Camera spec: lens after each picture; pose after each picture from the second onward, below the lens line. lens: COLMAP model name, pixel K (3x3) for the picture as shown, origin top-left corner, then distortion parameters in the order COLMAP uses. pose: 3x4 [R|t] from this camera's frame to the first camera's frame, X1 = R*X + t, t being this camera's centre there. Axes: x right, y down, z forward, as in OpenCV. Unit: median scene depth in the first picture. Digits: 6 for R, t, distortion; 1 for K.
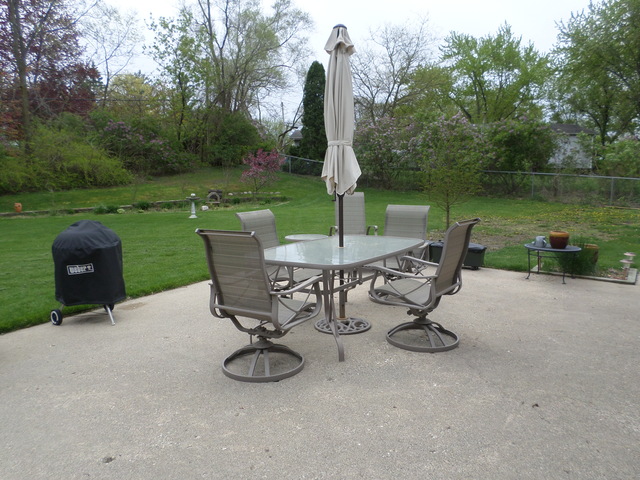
lens RADIAL K [[494.2, 0, 318.0], [0, 494.2, 236.7], [0, 0, 1]] dist [0.002164, 0.003595]
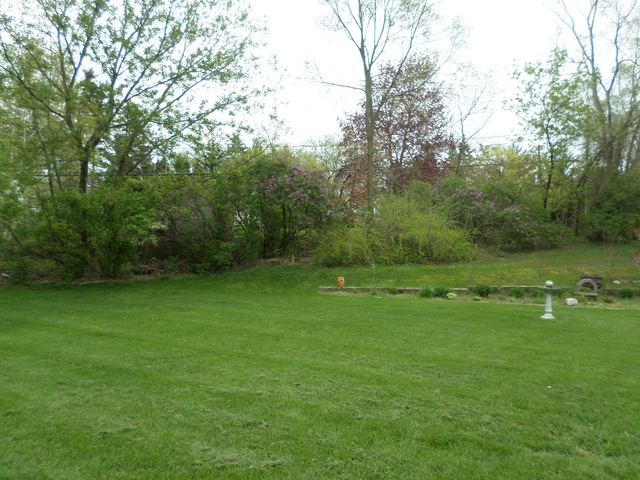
lens RADIAL K [[488.5, 0, 320.4], [0, 488.5, 218.5], [0, 0, 1]] dist [-0.005280, 0.001771]
pose [[0.748535, -0.010907, -0.663006, -0.035894], [-0.113378, 0.983035, -0.144177, -0.029256], [0.653331, 0.183092, 0.734599, 0.223399]]
